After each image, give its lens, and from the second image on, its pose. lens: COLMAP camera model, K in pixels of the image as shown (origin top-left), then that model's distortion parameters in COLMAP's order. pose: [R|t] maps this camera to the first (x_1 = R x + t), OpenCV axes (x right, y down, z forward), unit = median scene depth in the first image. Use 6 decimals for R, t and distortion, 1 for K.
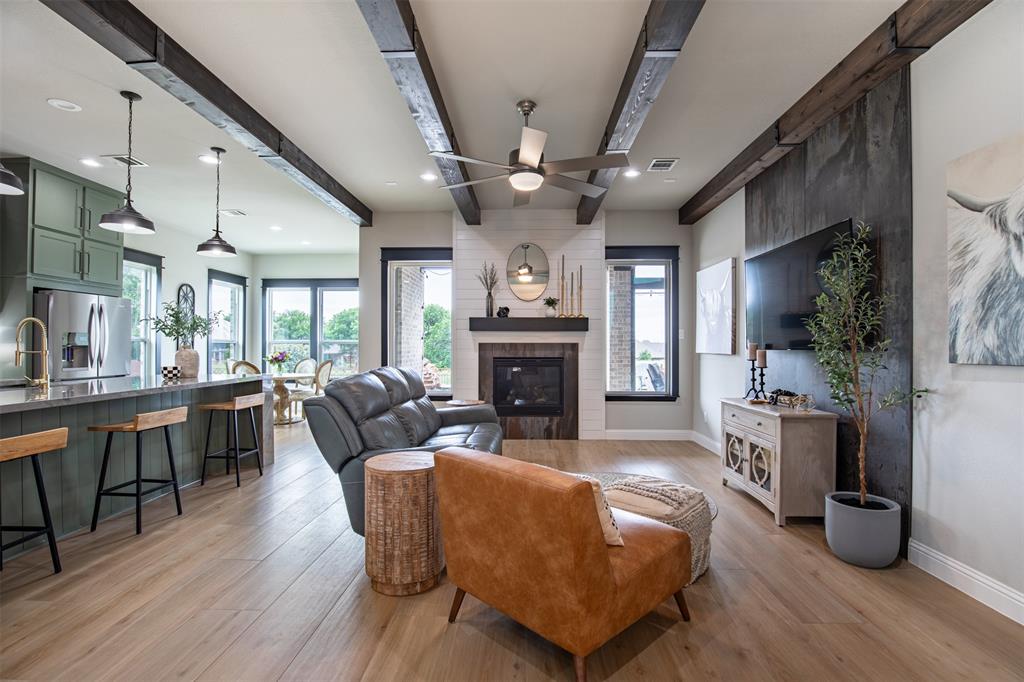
lens RADIAL K [[469.5, 0, 512.0], [0, 469.5, 344.3], [0, 0, 1]] dist [-0.032103, 0.002770]
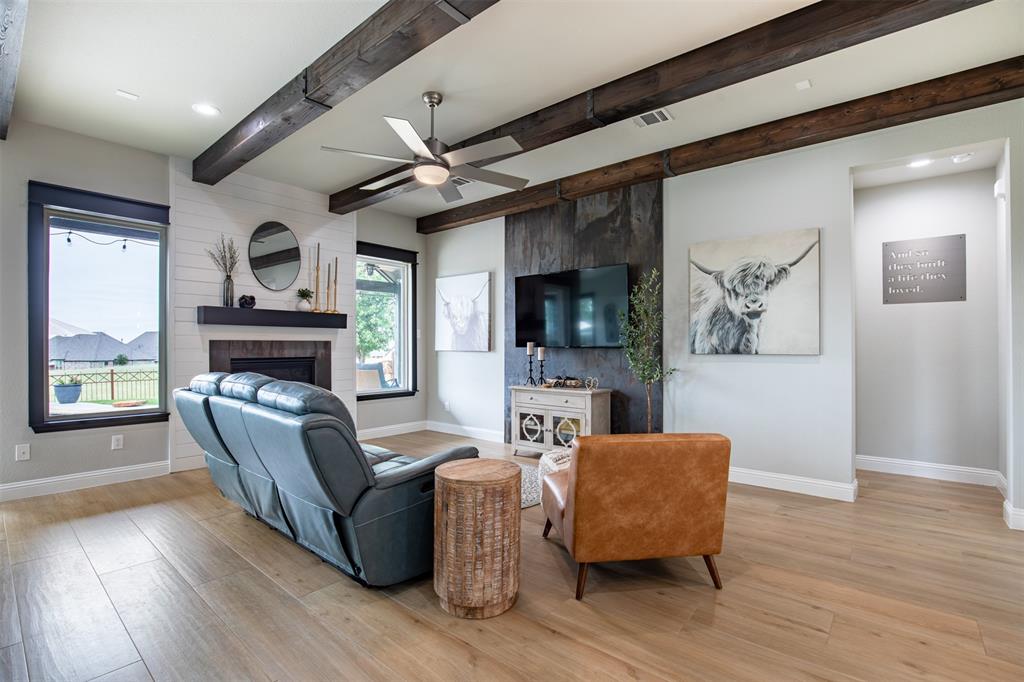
lens RADIAL K [[469.5, 0, 512.2], [0, 469.5, 344.5], [0, 0, 1]] dist [-0.032103, 0.002770]
pose [[0.617944, 0.000364, 0.786222, -0.453849], [-0.003566, 0.999991, 0.002339, 0.001242], [-0.786214, -0.004249, 0.617939, 0.191676]]
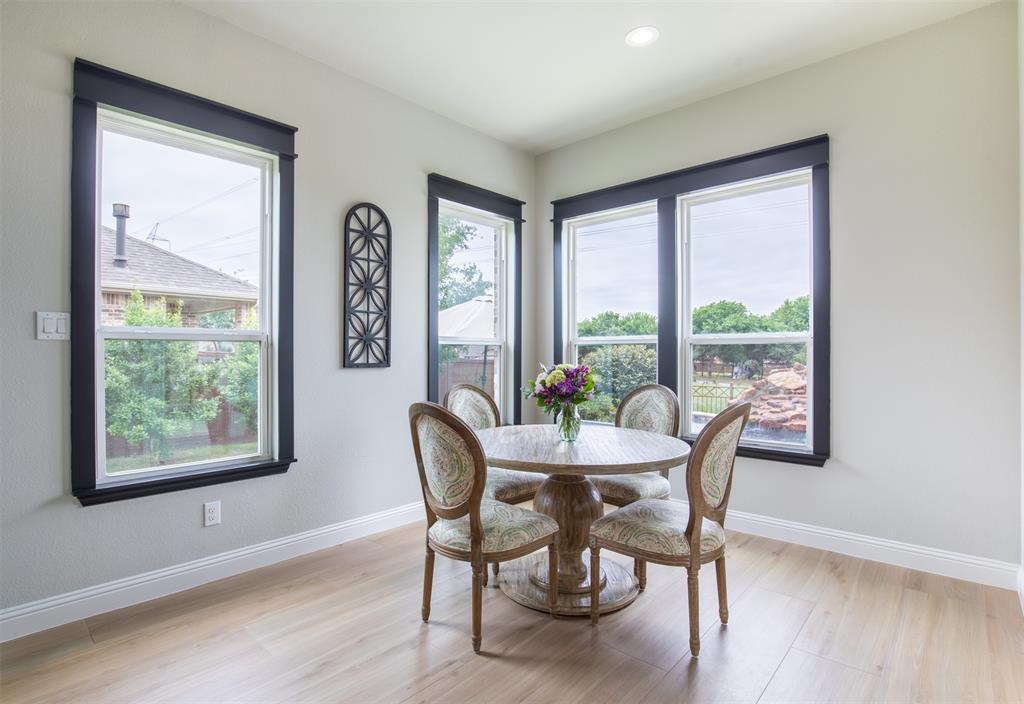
lens RADIAL K [[510.0, 0, 493.0], [0, 510.0, 355.5], [0, 0, 1]] dist [-0.031198, -0.000118]
pose [[0.751669, 0.002965, -0.659533, -0.470683], [0.005660, 0.999924, 0.010946, 0.002938], [0.659516, -0.011961, 0.751596, 1.078470]]
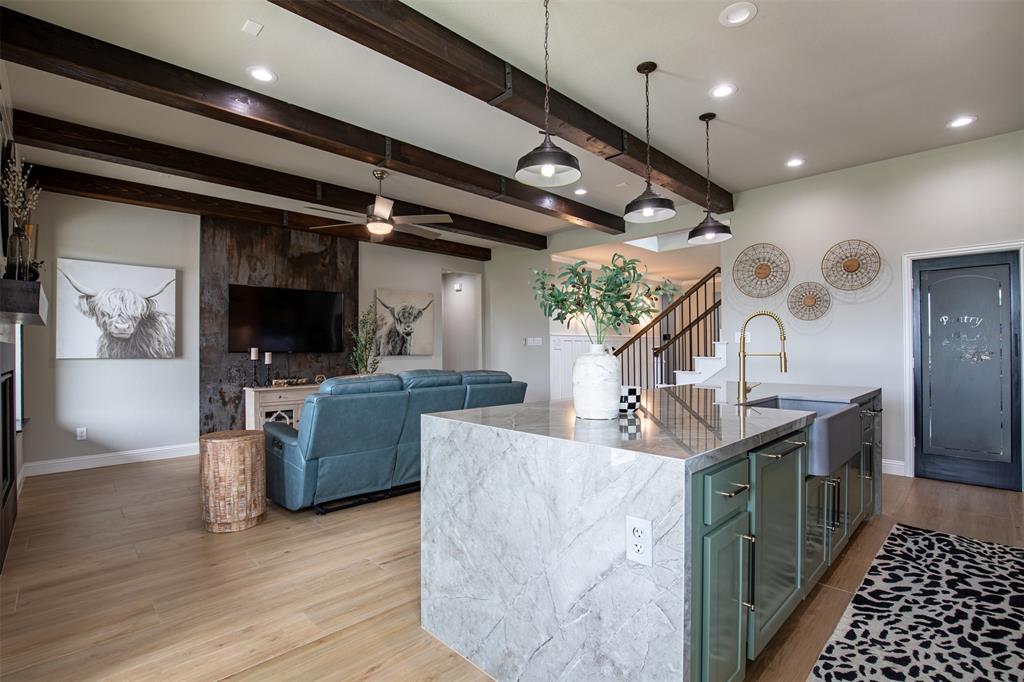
lens RADIAL K [[469.5, 0, 515.5], [0, 469.5, 346.4], [0, 0, 1]] dist [-0.032103, 0.002770]
pose [[-0.728442, 0.005725, 0.685084, -0.851325], [-0.001365, 0.999951, -0.009808, 0.004669], [-0.685106, -0.008079, -0.728398, 1.237007]]
